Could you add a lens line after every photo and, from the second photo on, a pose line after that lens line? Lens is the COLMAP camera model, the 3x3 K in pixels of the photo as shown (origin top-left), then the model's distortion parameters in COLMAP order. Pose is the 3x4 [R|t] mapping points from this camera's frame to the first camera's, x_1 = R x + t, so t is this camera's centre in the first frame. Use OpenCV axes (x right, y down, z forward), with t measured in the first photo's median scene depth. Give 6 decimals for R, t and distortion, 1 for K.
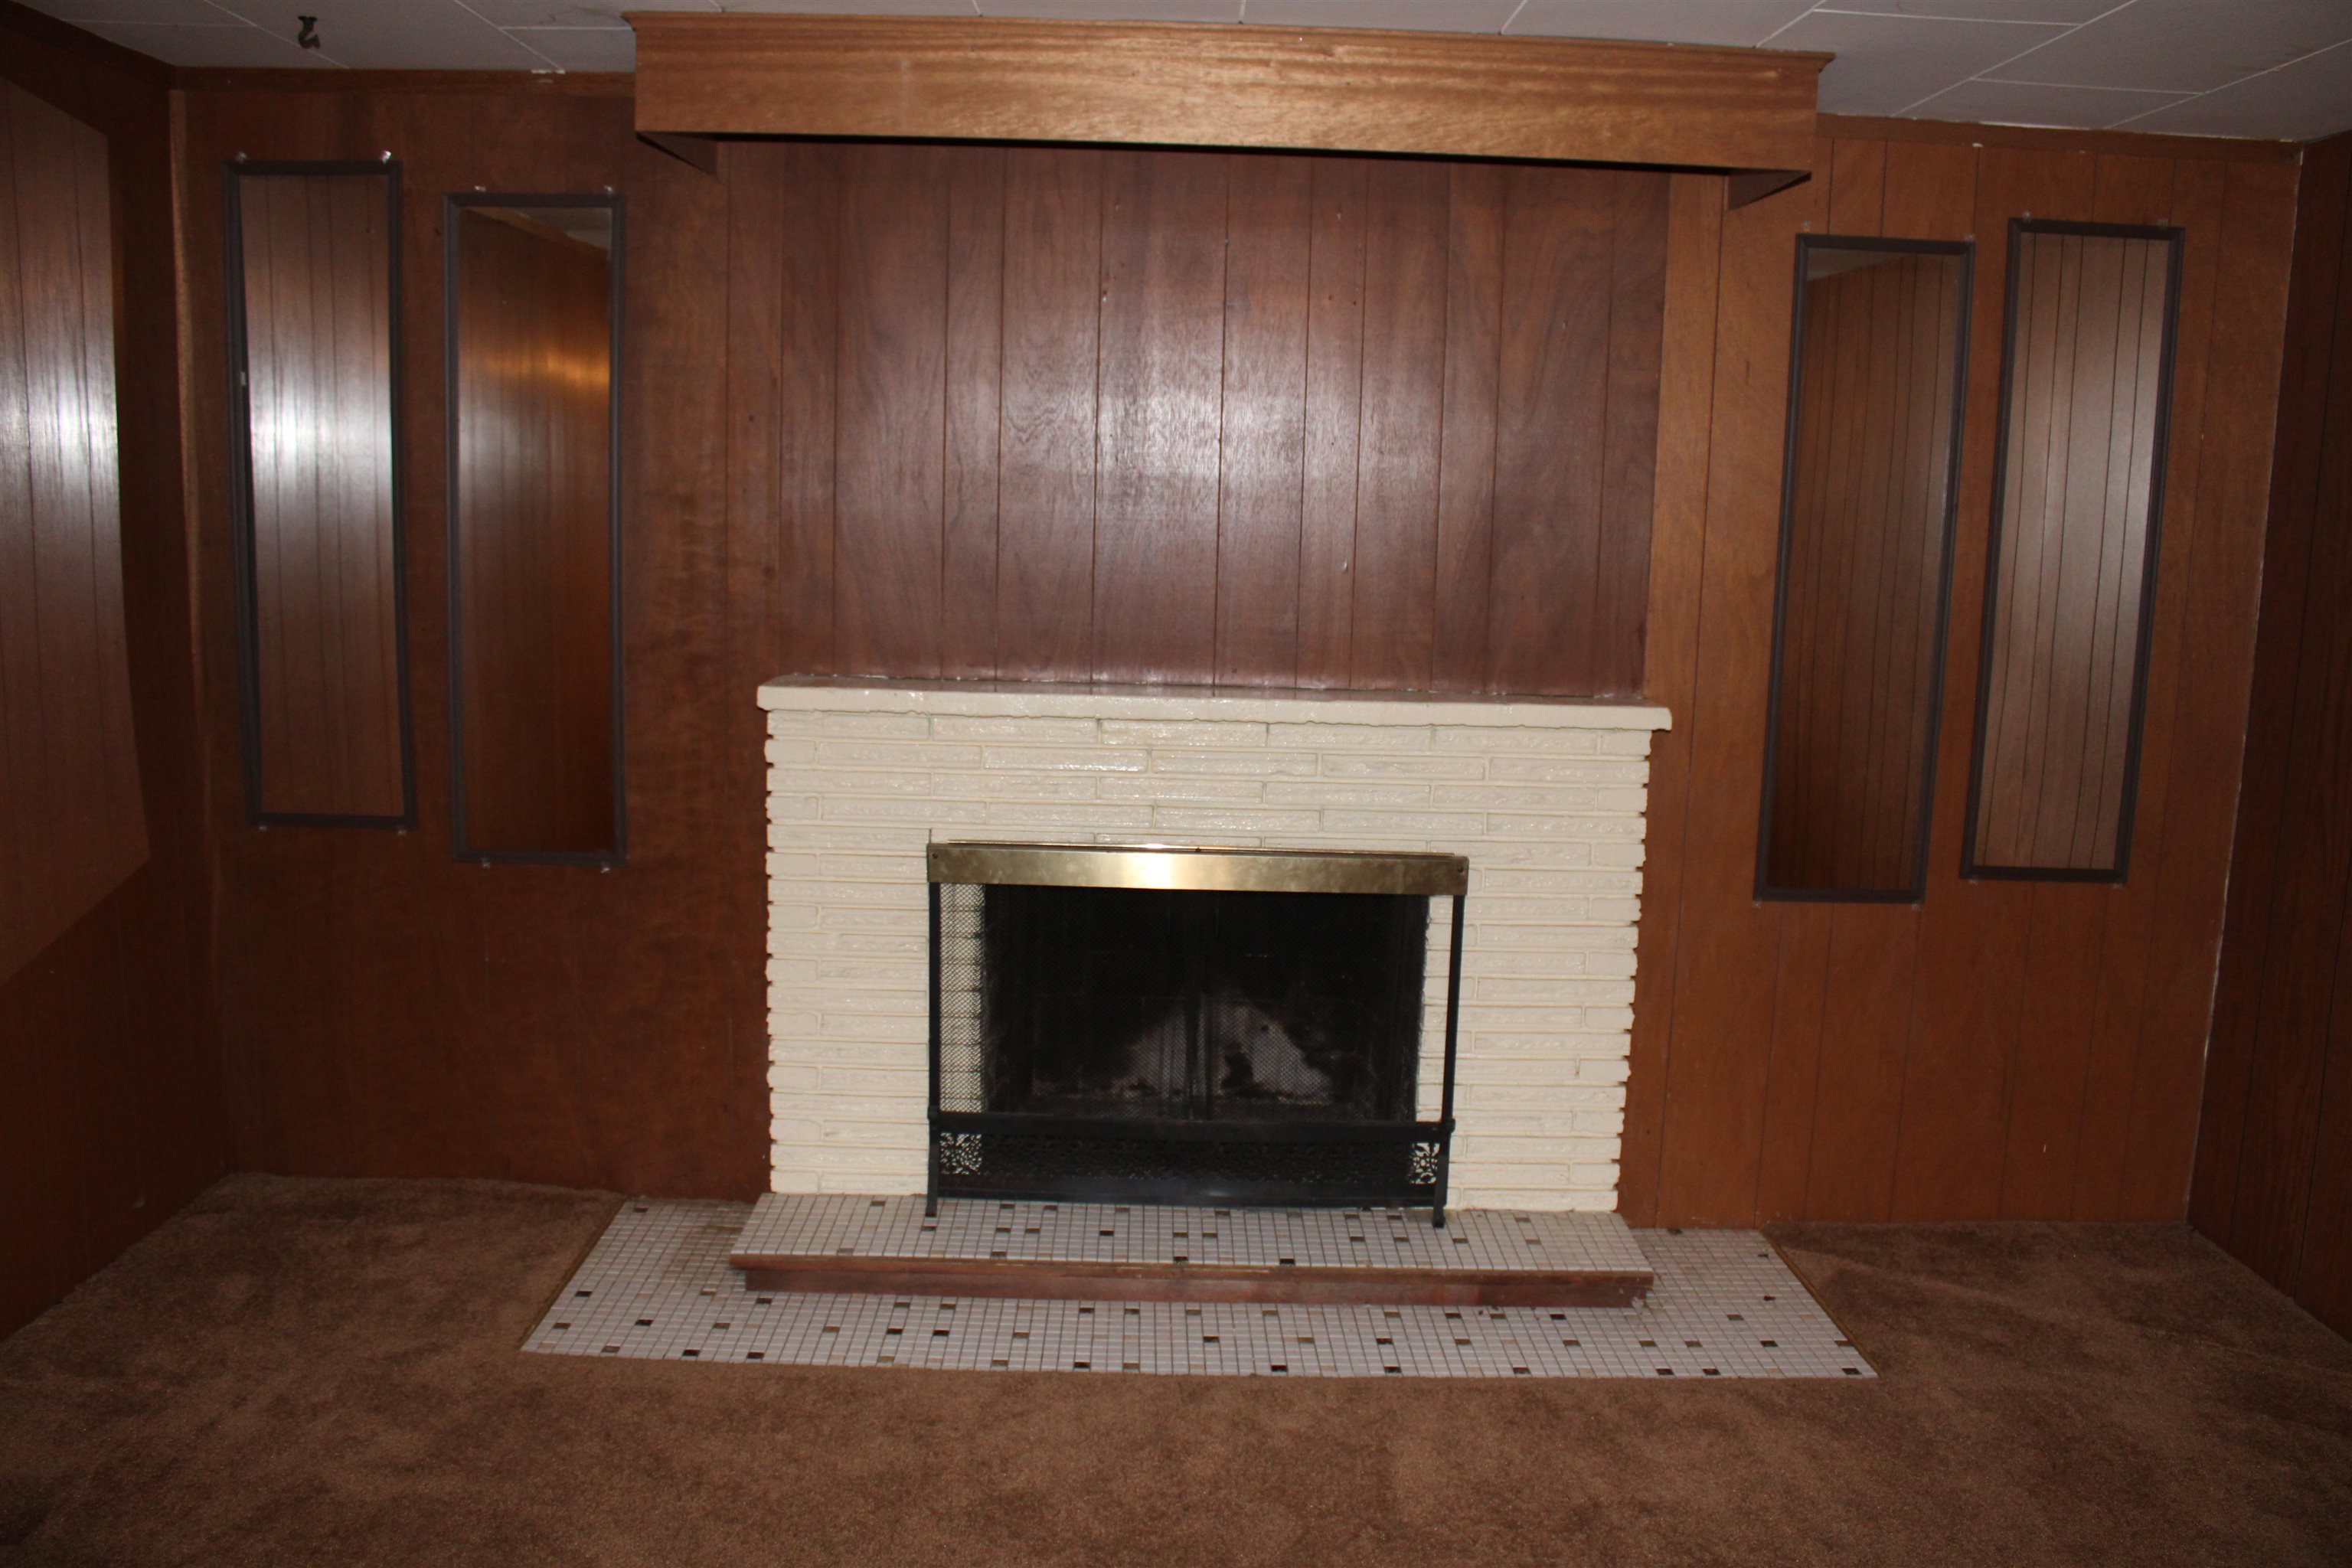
lens RADIAL K [[1936.6, 0, 1178.8], [0, 1936.6, 767.2], [0, 0, 1]] dist [-0.168895, 0.154027]
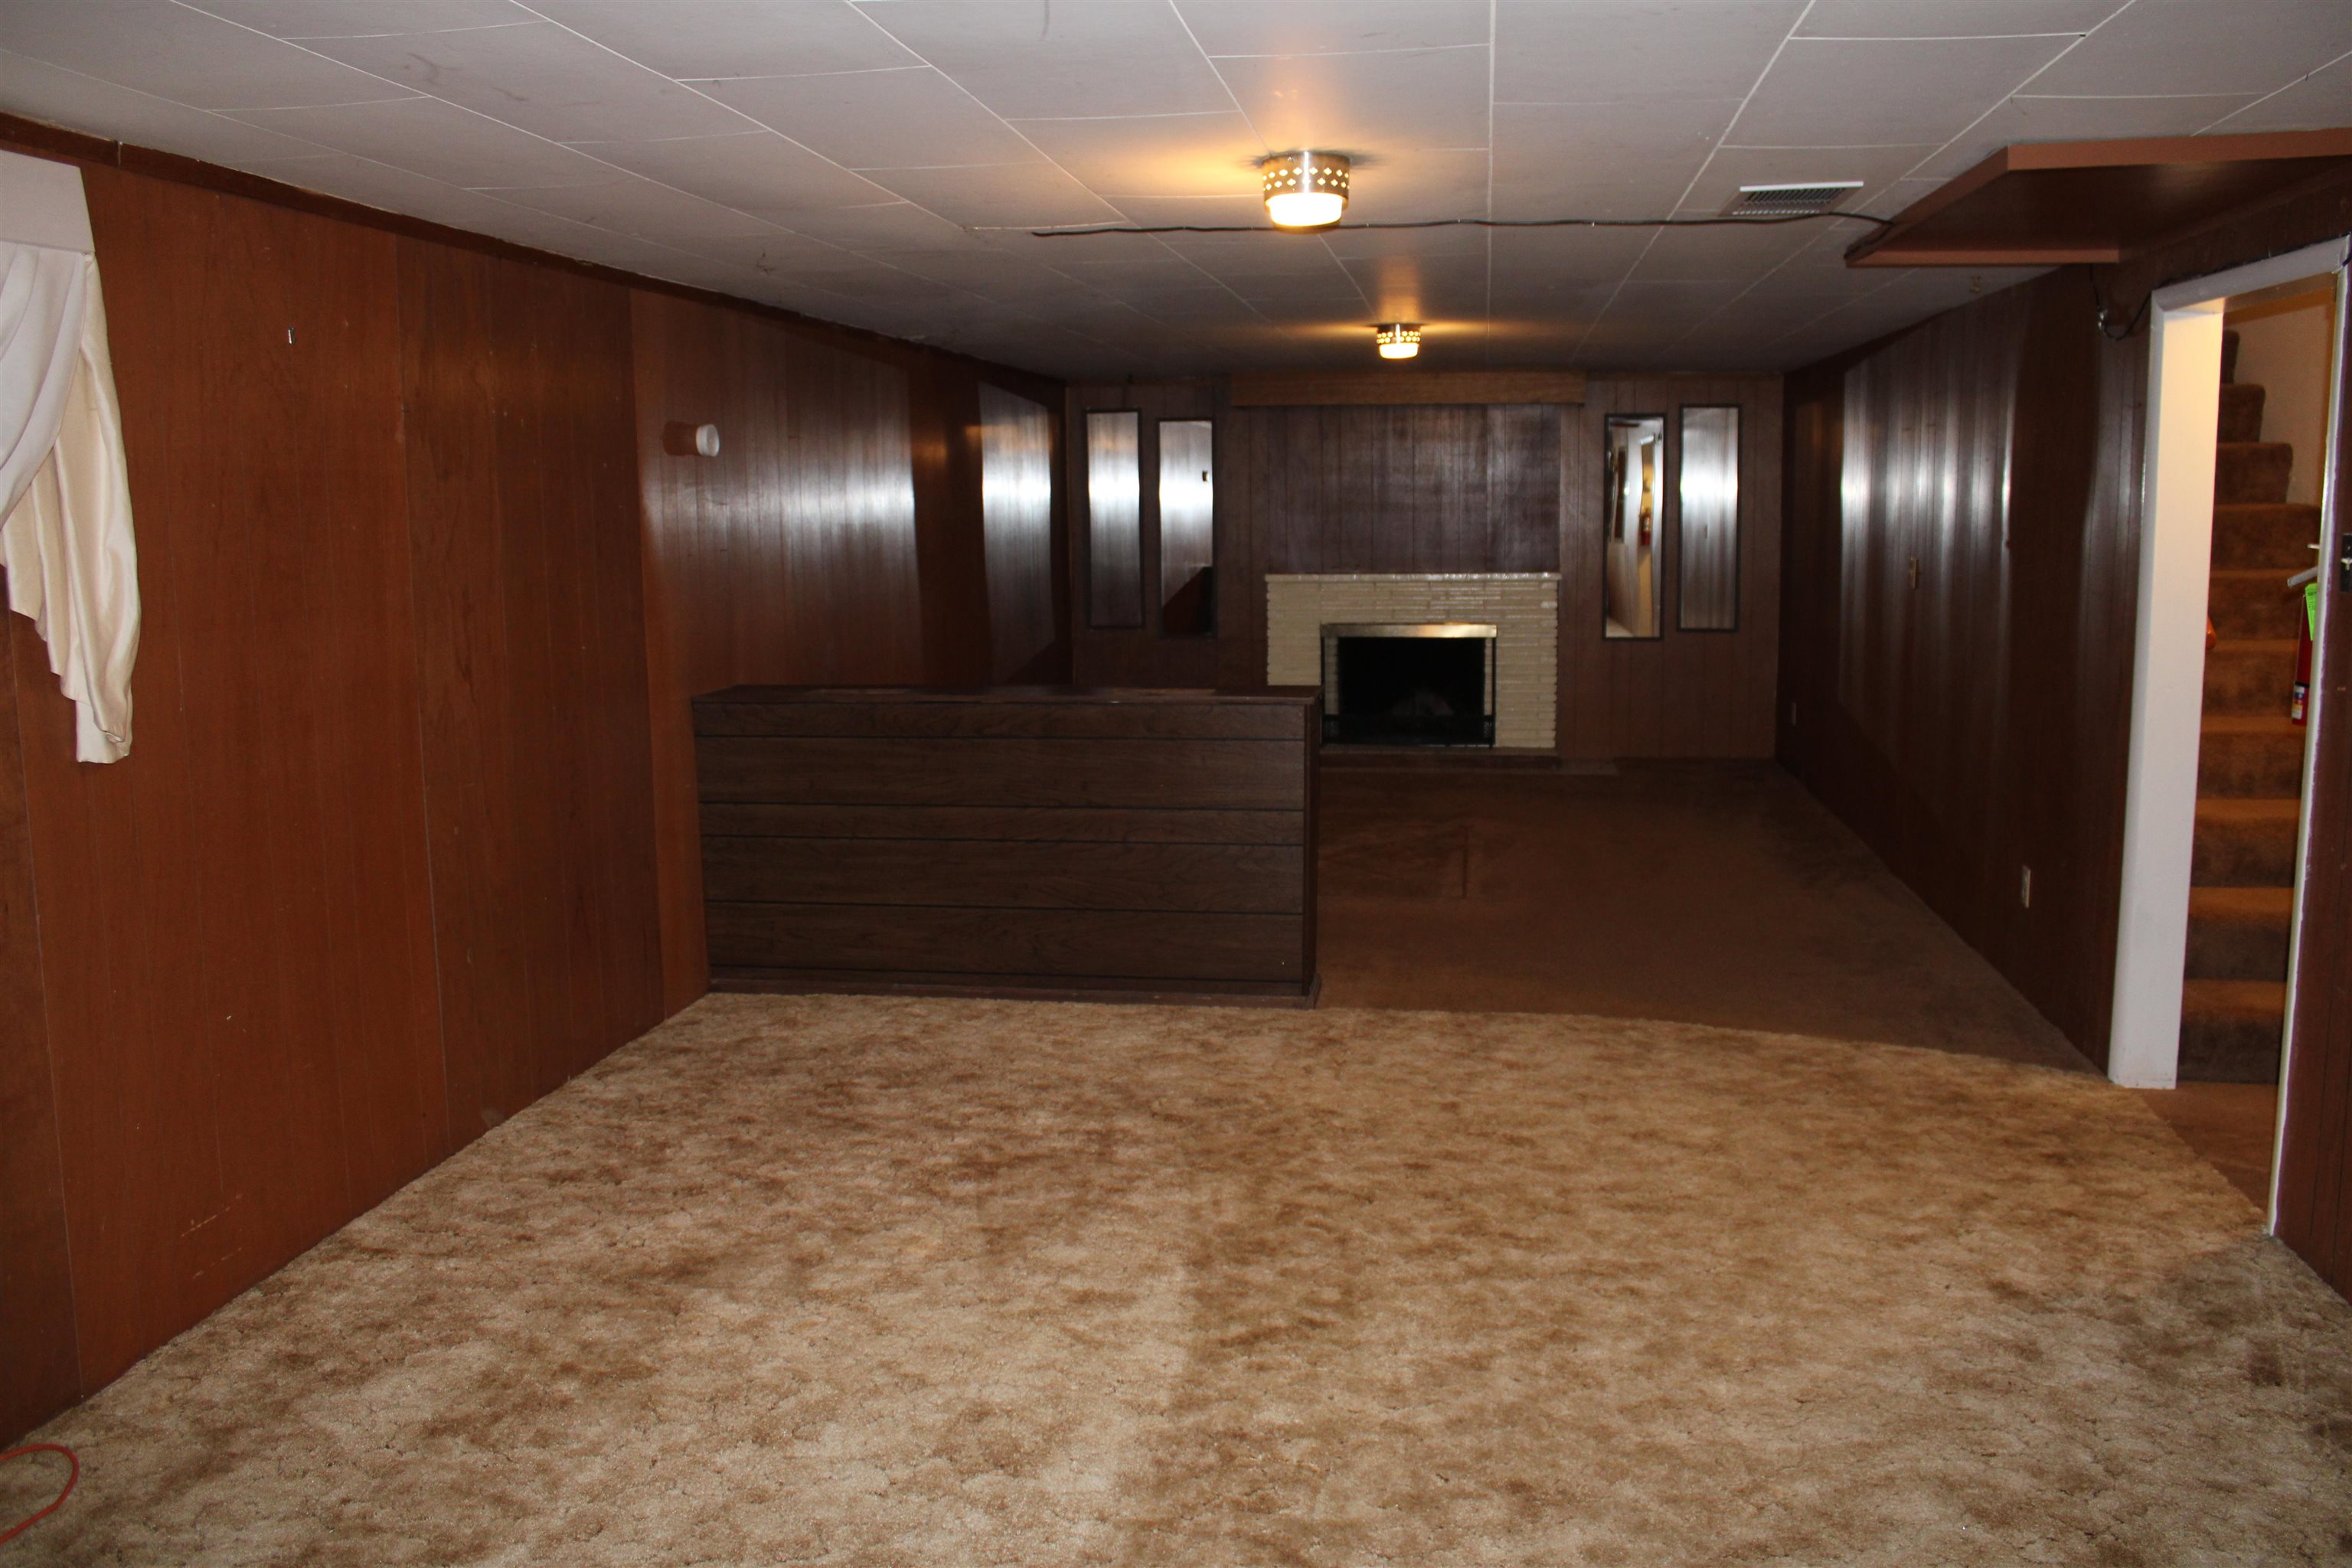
lens RADIAL K [[1930.2, 0, 1189.6], [0, 1930.2, 793.4], [0, 0, 1]] dist [-0.169862, 0.145601]
pose [[0.986460, -0.013000, -0.163484, 0.159972], [0.011445, 0.999880, -0.010453, 0.332402], [0.163600, 0.008440, 0.986491, -2.024782]]
